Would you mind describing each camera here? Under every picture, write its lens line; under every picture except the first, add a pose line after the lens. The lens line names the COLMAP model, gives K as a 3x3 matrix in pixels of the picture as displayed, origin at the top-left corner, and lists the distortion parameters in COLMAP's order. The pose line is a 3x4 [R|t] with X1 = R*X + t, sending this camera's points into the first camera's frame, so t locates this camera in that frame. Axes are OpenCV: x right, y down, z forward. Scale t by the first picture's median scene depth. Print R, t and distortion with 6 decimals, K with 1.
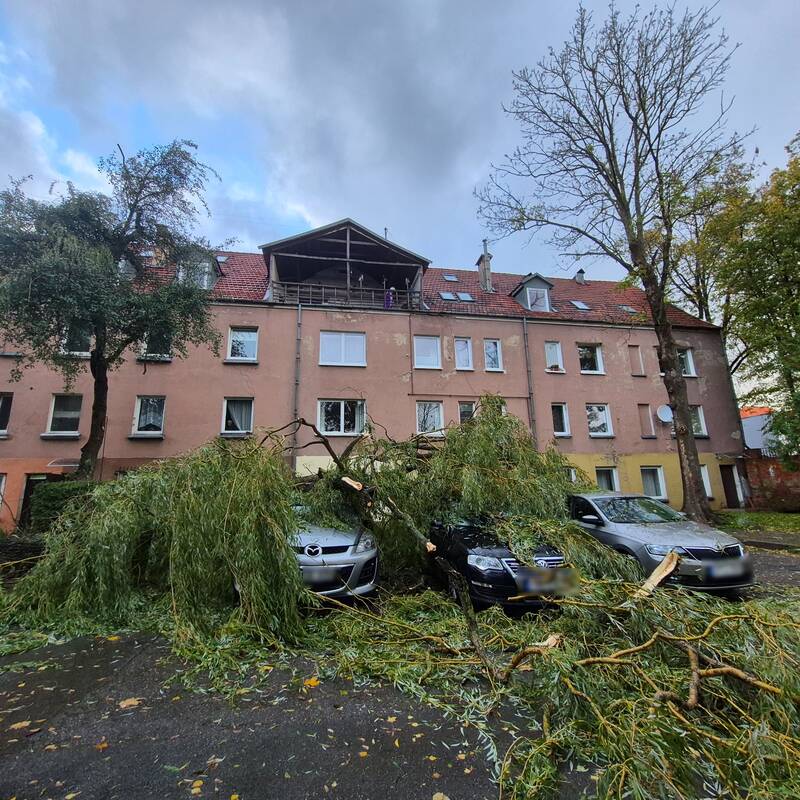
lens RADIAL K [[418.7, 0, 406.9], [0, 418.7, 395.4], [0, 0, 1]] dist [0.006413, -0.001032]
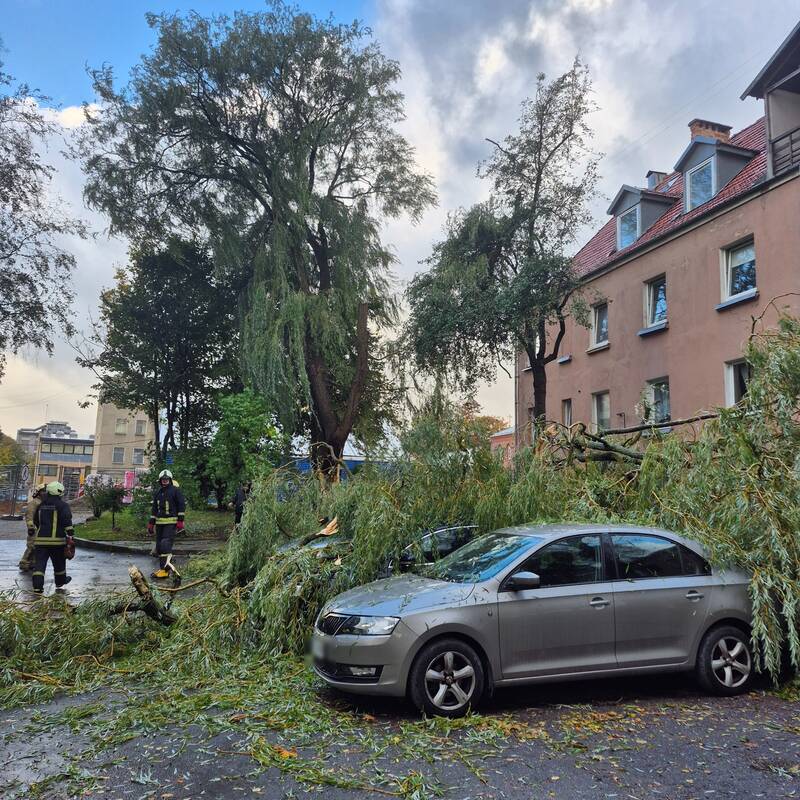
lens RADIAL K [[742.1, 0, 411.5], [0, 742.1, 387.1], [0, 0, 1]] dist [0.051196, 0.000000]
pose [[0.142598, -0.131049, -0.981067, 0.533400], [0.209996, 0.972636, -0.099400, 0.046402], [0.967247, -0.191846, 0.166216, 0.281912]]
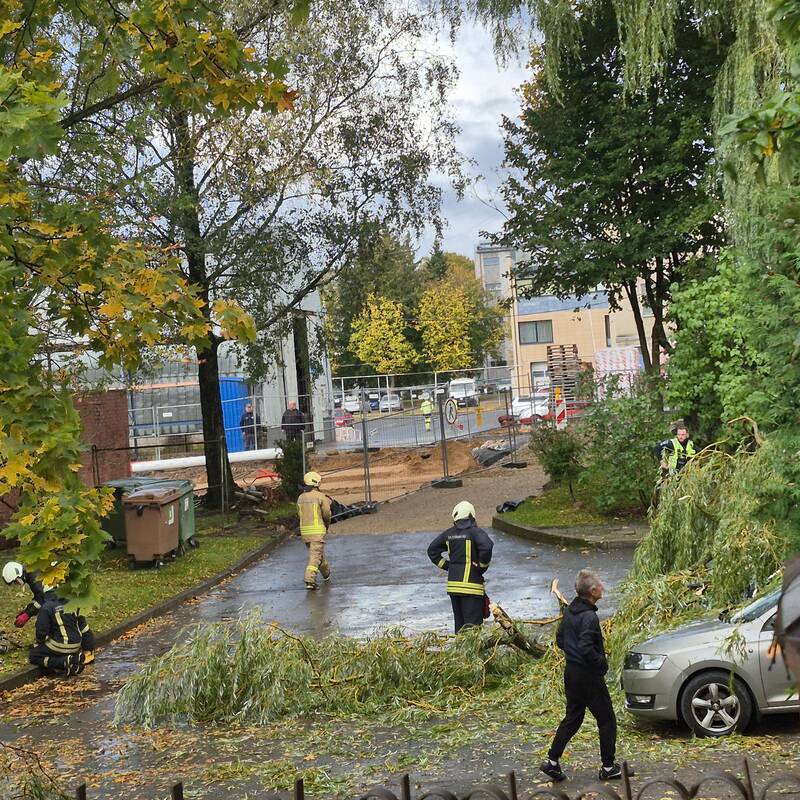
lens RADIAL K [[1959.8, 0, 399.9], [0, 1959.8, 395.6], [0, 0, 1]] dist [0.198138, 0.000000]
pose [[-0.382538, 0.068932, -0.921365, 1.105267], [0.305666, 0.950503, -0.055796, 0.005242], [0.871913, -0.302974, -0.384674, 0.589831]]
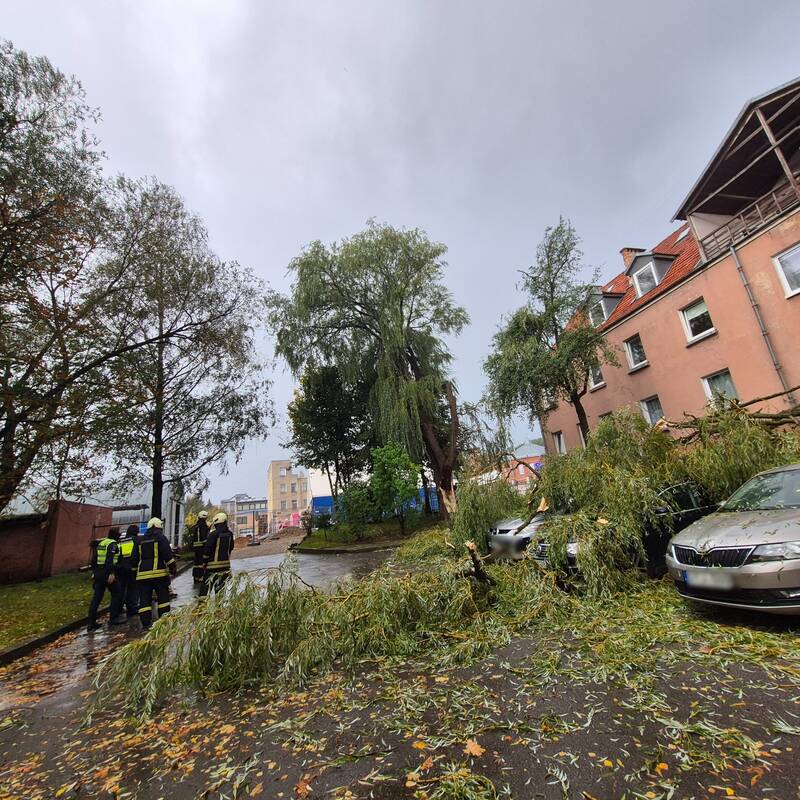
lens RADIAL K [[418.7, 0, 397.7], [0, 418.7, 394.5], [0, 0, 1]] dist [0.006413, -0.001032]
pose [[0.062620, -0.273211, -0.959914, 0.412332], [0.340730, 0.909867, -0.236739, 0.026810], [0.938073, -0.312247, 0.150067, 0.123253]]
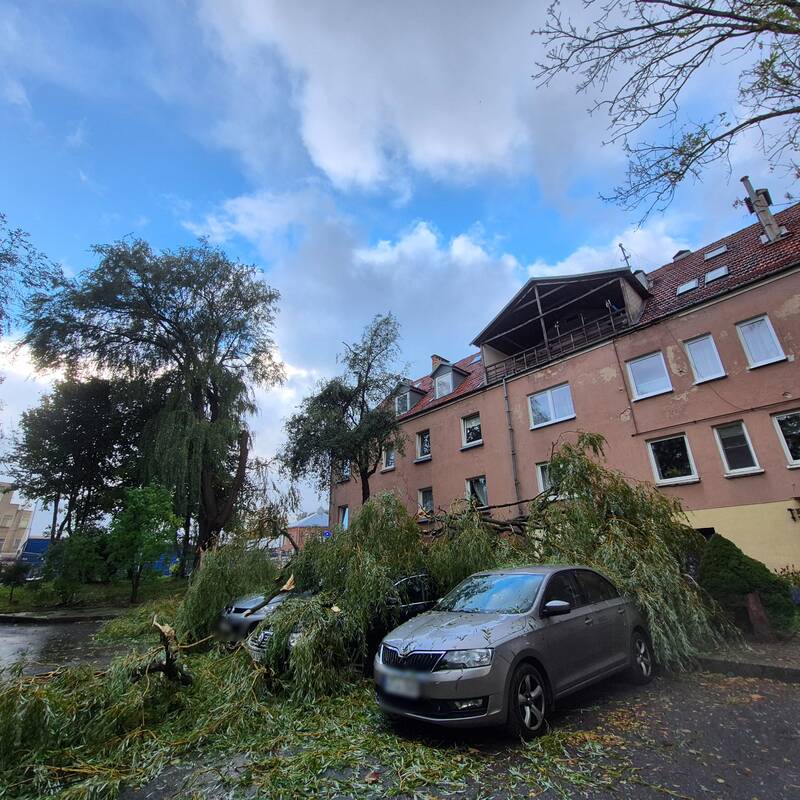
lens RADIAL K [[418.7, 0, 398.3], [0, 418.7, 393.5], [0, 0, 1]] dist [0.006413, -0.001032]
pose [[0.523452, -0.327560, -0.786576, 0.399161], [0.206376, 0.944405, -0.255946, 0.032570], [0.826684, -0.028355, 0.561951, 0.160746]]
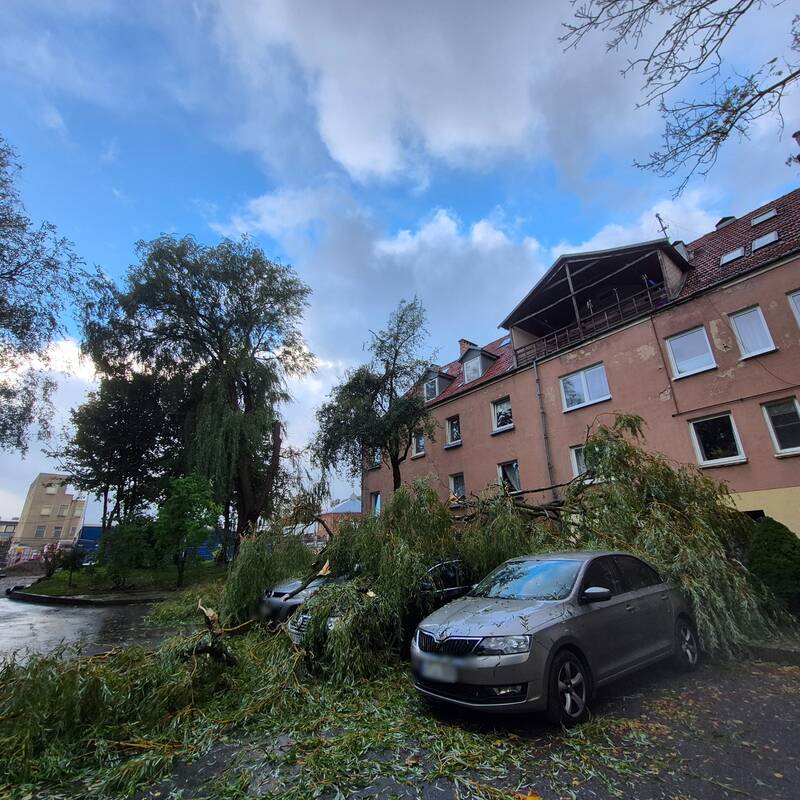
lens RADIAL K [[418.7, 0, 398.2], [0, 418.7, 394.3], [0, 0, 1]] dist [0.006413, -0.001032]
pose [[0.458883, -0.315184, -0.830713, 0.396424], [0.218560, 0.946279, -0.238300, 0.031686], [0.861195, -0.072209, 0.503119, 0.162433]]
